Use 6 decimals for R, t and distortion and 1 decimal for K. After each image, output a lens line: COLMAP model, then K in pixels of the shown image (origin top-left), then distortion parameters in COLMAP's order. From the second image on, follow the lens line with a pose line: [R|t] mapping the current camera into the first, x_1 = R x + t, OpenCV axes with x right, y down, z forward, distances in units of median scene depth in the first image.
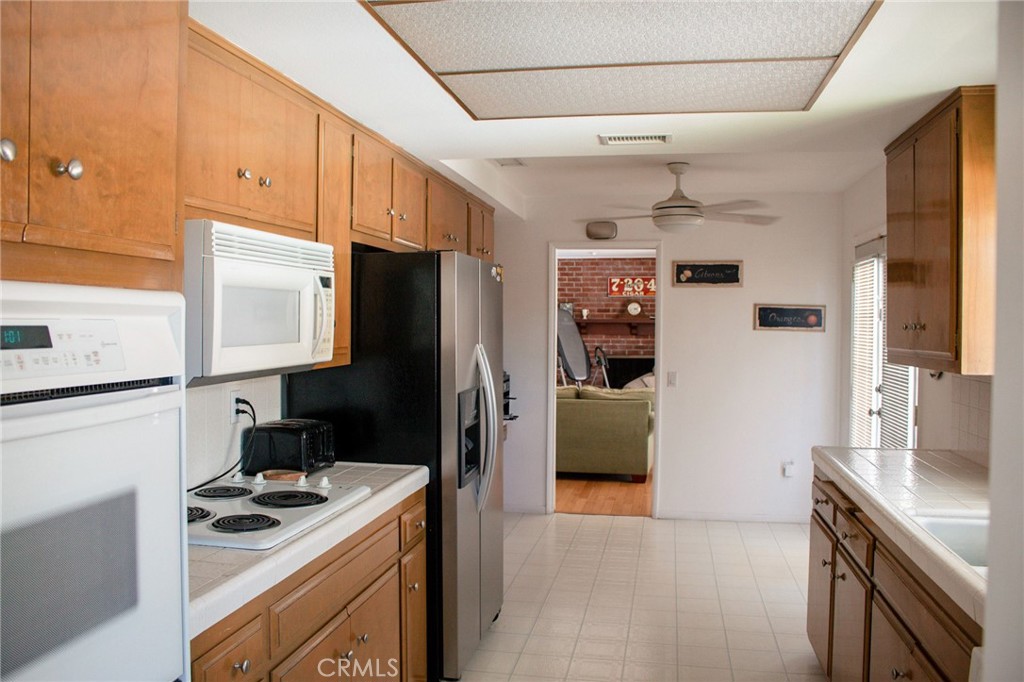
lens RADIAL K [[841.2, 0, 512.4], [0, 841.2, 339.3], [0, 0, 1]] dist [0.002861, 0.000581]
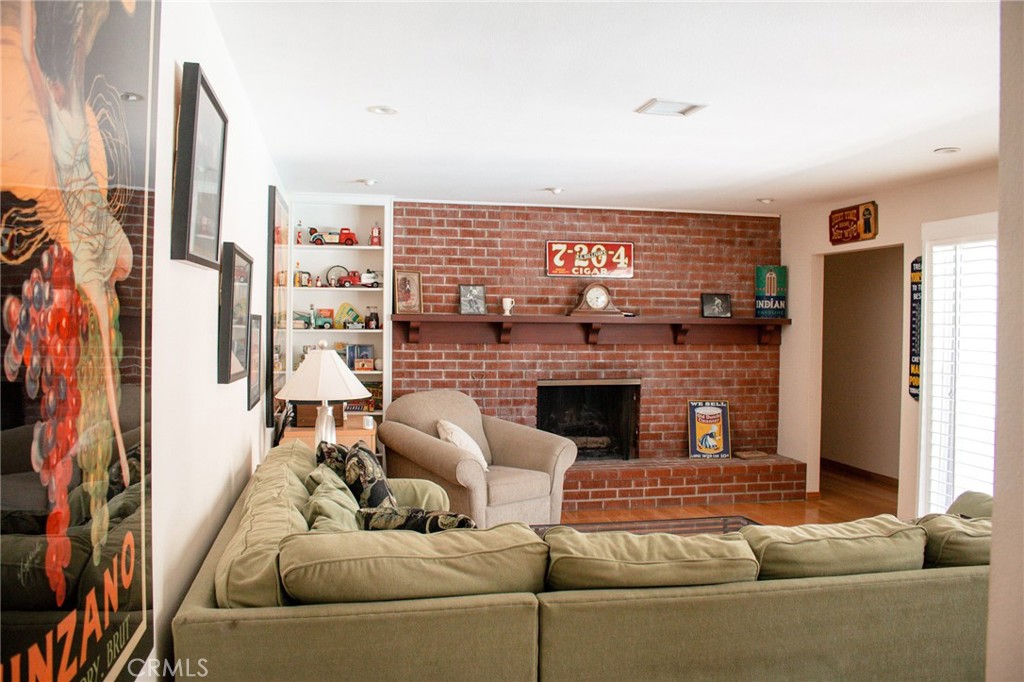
lens RADIAL K [[841.2, 0, 511.5], [0, 841.2, 335.9], [0, 0, 1]] dist [0.002861, 0.000581]
pose [[0.926673, -0.003122, 0.375857, -0.118009], [0.004418, 0.999987, -0.002587, -0.009507], [-0.375844, 0.004058, 0.926674, 0.491966]]
